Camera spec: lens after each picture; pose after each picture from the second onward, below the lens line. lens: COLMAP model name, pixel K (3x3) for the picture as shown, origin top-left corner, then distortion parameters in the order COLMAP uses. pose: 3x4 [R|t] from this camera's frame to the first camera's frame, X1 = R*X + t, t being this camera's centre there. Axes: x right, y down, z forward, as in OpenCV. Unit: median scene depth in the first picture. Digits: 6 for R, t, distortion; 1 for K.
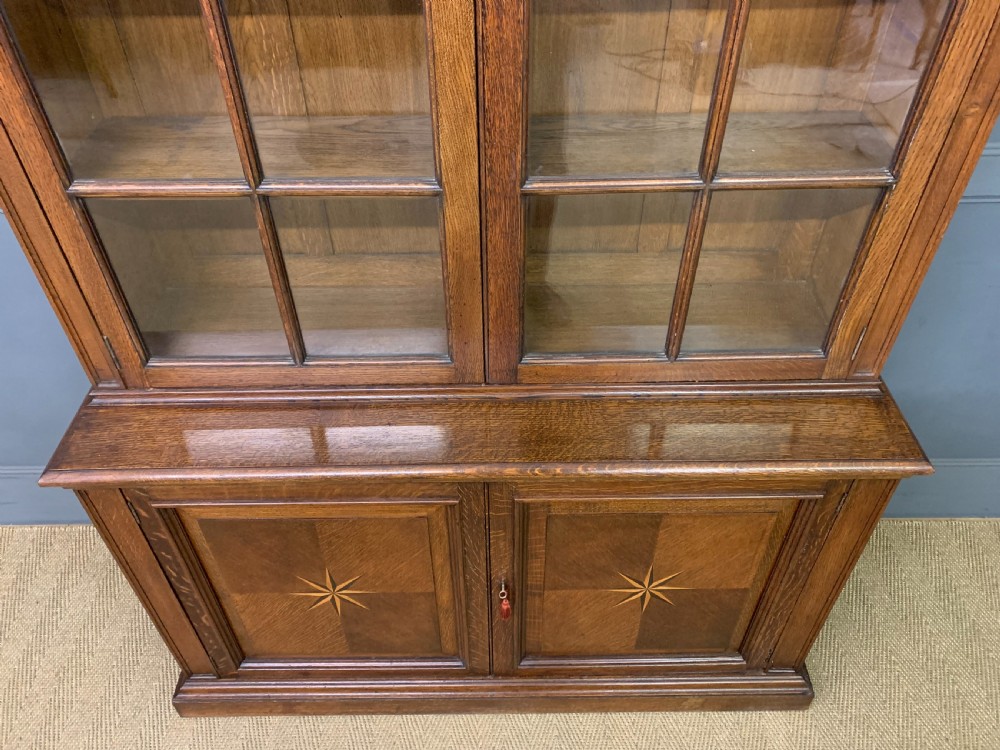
lens RADIAL K [[770.3, 0, 495.9], [0, 770.3, 377.8], [0, 0, 1]] dist [0.058181, -0.057982]
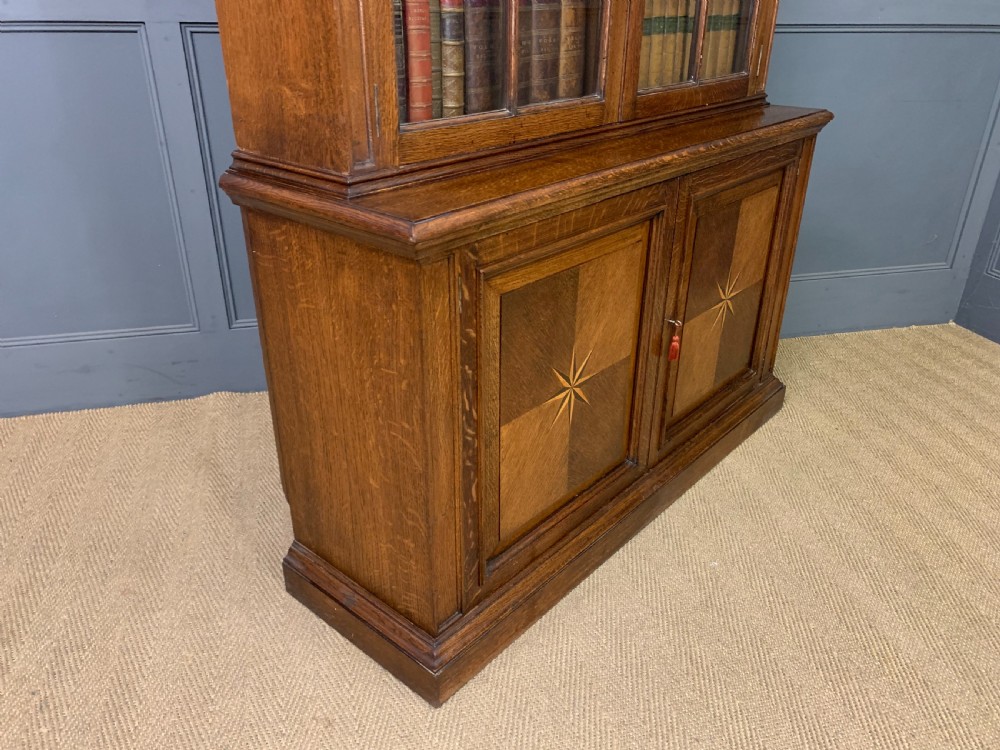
lens RADIAL K [[770.3, 0, 507.8], [0, 770.3, 384.7], [0, 0, 1]] dist [0.058181, -0.057982]
pose [[0.657802, -0.326869, 0.678567, -0.953256], [0.498937, 0.864008, -0.067472, 0.315342], [-0.564232, 0.382945, 0.731433, 0.369899]]
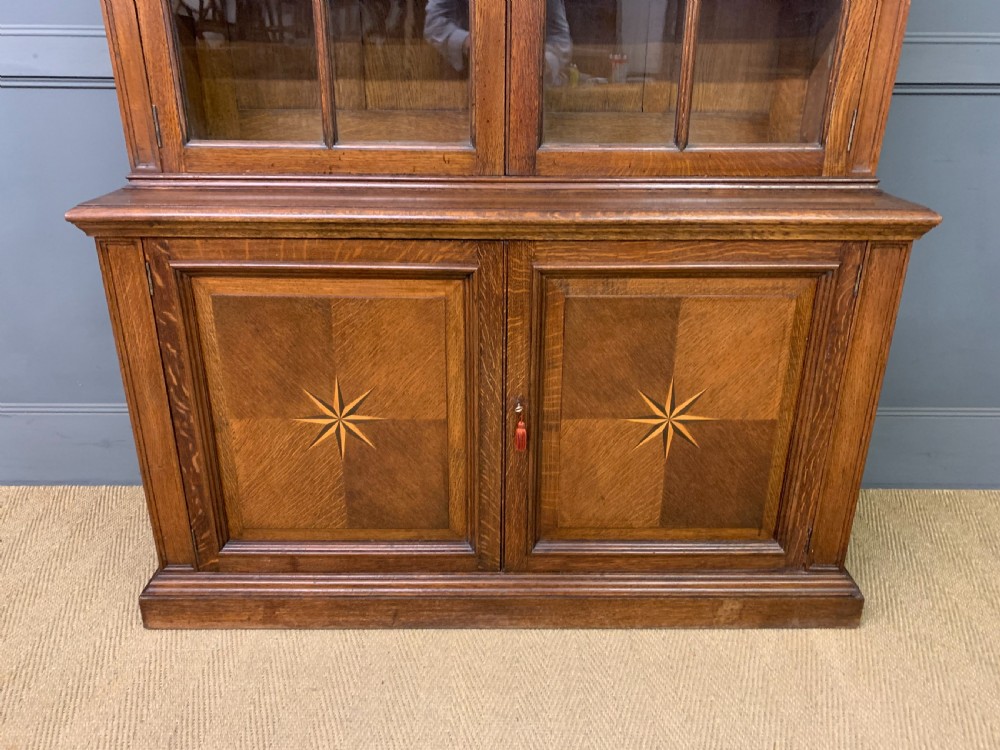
lens RADIAL K [[770.3, 0, 503.0], [0, 770.3, 362.4], [0, 0, 1]] dist [0.058181, -0.057982]
pose [[0.999820, 0.015744, 0.010628, -0.021999], [-0.011006, 0.936174, -0.351364, 0.571558], [-0.015481, 0.351183, 0.936179, 0.094760]]
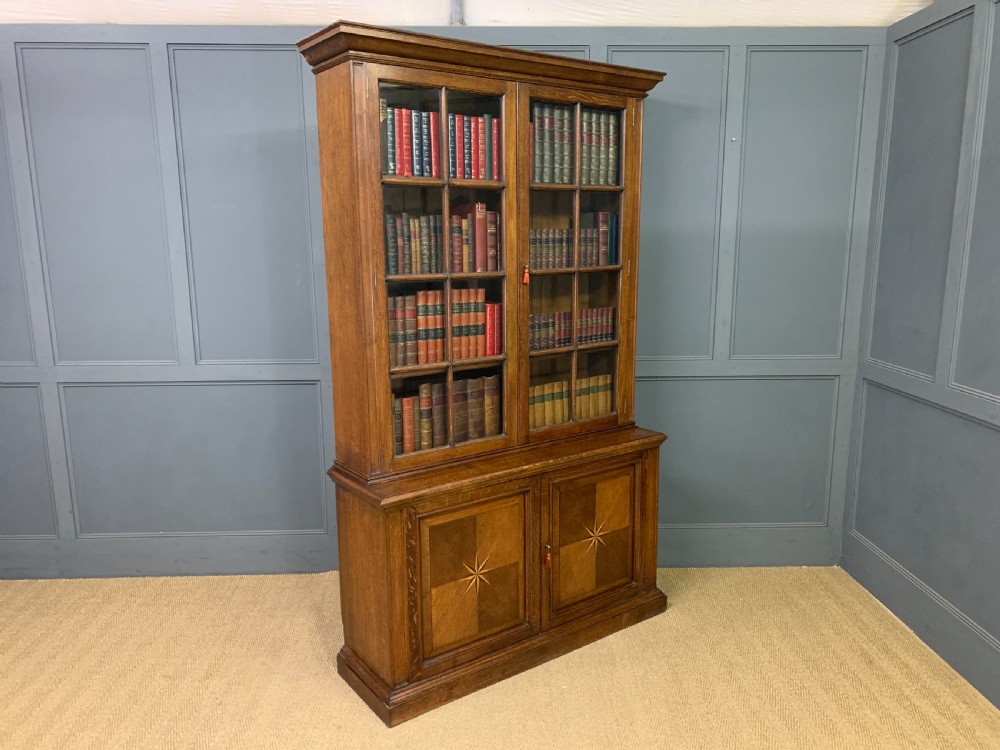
lens RADIAL K [[770.3, 0, 498.8], [0, 770.3, 381.1], [0, 0, 1]] dist [0.058181, -0.057982]
pose [[0.812858, -0.106481, 0.572647, -1.291990], [0.396587, 0.821231, -0.410241, 0.734920], [-0.426593, 0.560572, 0.709773, -0.709920]]
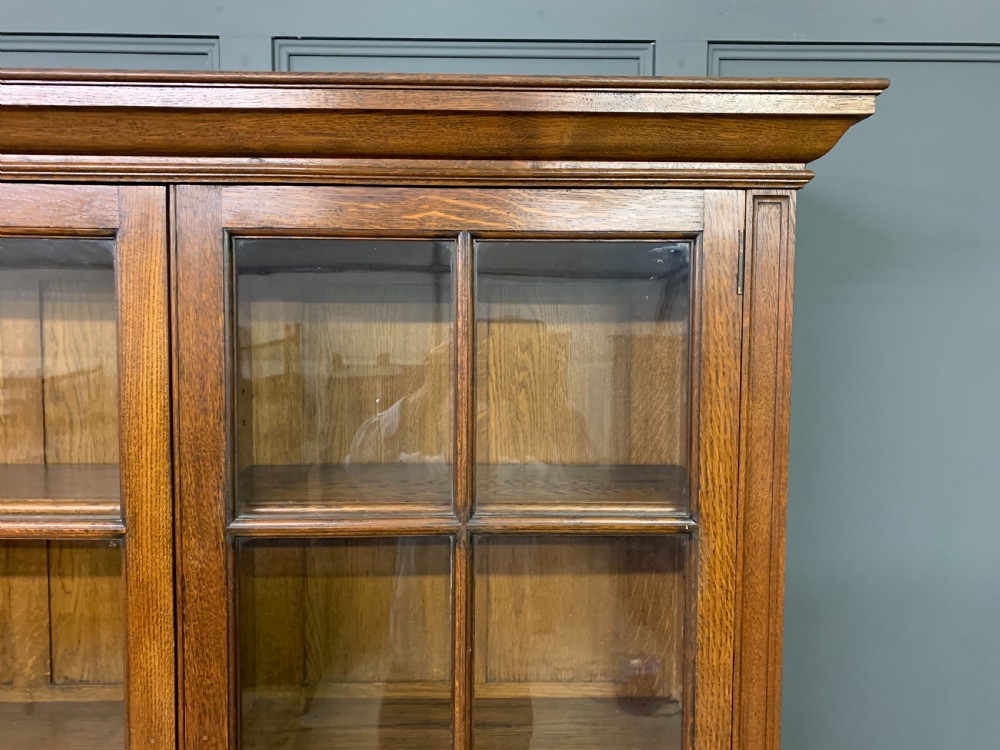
lens RADIAL K [[770.3, 0, 492.6], [0, 770.3, 373.6], [0, 0, 1]] dist [0.058181, -0.057982]
pose [[0.999855, 0.016656, 0.003616, 0.219826], [-0.010675, 0.777350, -0.628978, -0.237722], [-0.013288, 0.628848, 0.777415, -0.101536]]
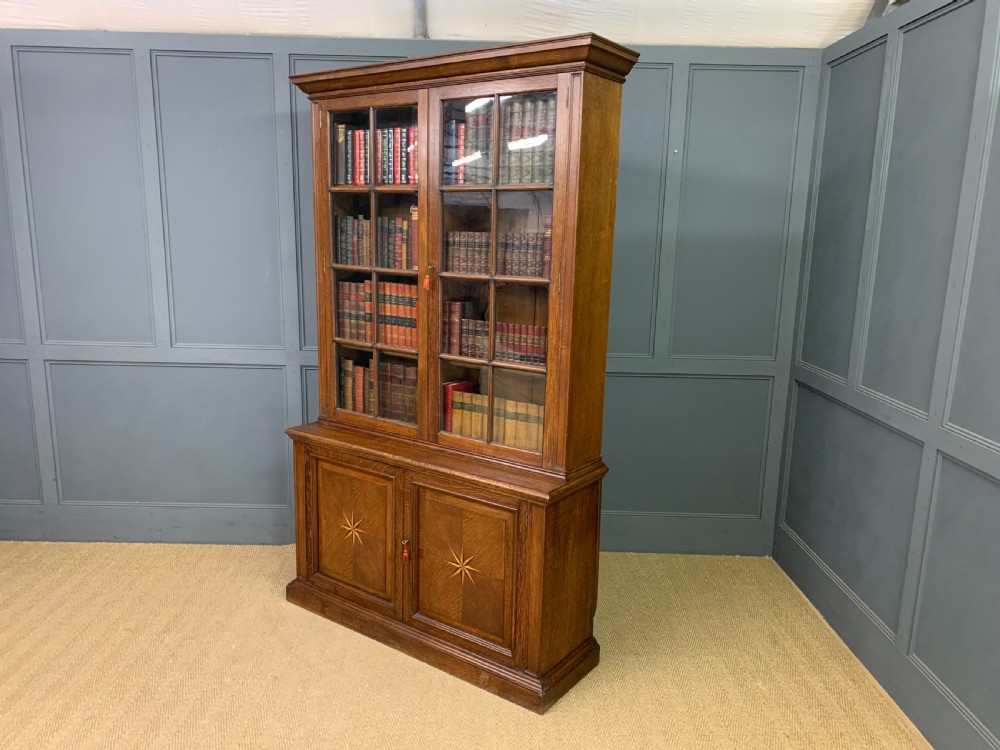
lens RADIAL K [[770.3, 0, 496.6], [0, 770.3, 379.8], [0, 0, 1]] dist [0.058181, -0.057982]
pose [[0.804268, 0.142331, -0.576970, 1.427421], [-0.425401, 0.815831, -0.391733, 0.658983], [0.414954, 0.560502, 0.716694, -0.708357]]
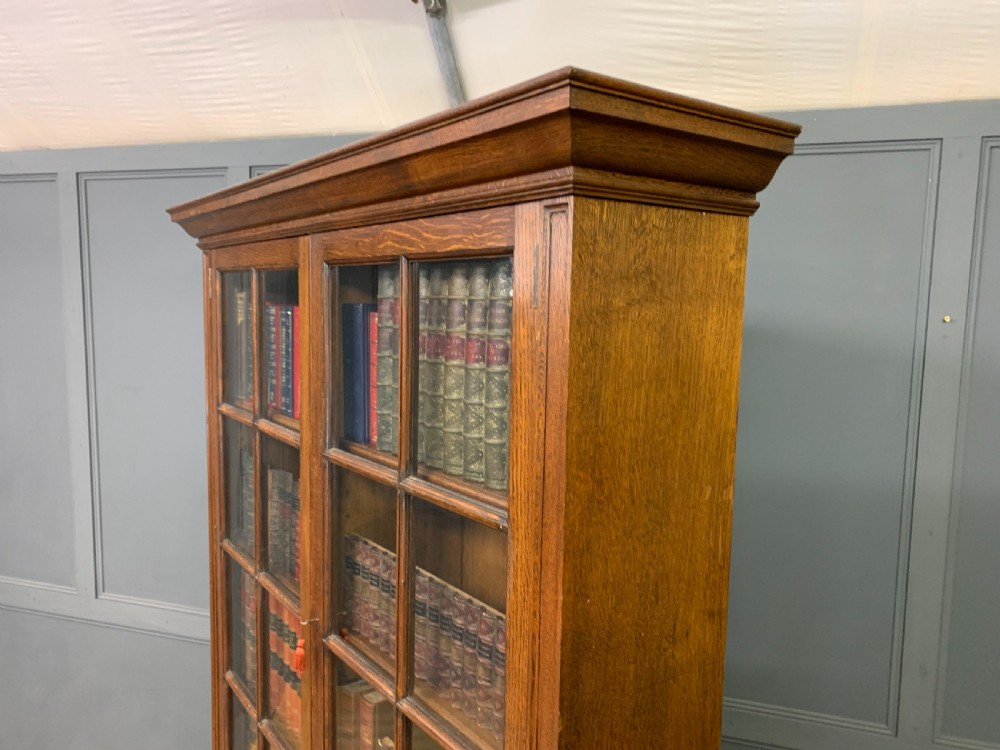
lens RADIAL K [[770.3, 0, 501.6], [0, 770.3, 385.0], [0, 0, 1]] dist [0.058181, -0.057982]
pose [[0.582082, 0.108426, -0.805869, 0.871624], [-0.570485, 0.760672, -0.309718, -0.417714], [0.579420, 0.640017, 0.504628, 0.045194]]
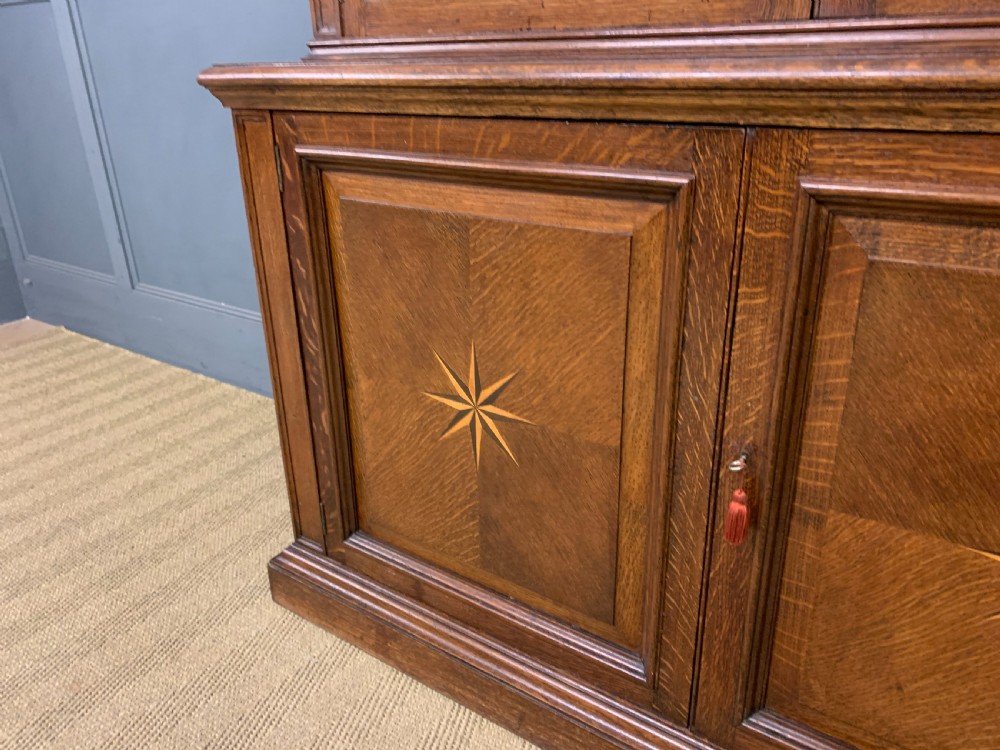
lens RADIAL K [[770.3, 0, 497.2], [0, 770.3, 366.8], [0, 0, 1]] dist [0.058181, -0.057982]
pose [[0.817471, 0.212584, -0.535302, 0.140474], [-0.382071, 0.895619, -0.227792, 0.404602], [0.431002, 0.390737, 0.813365, 0.513496]]
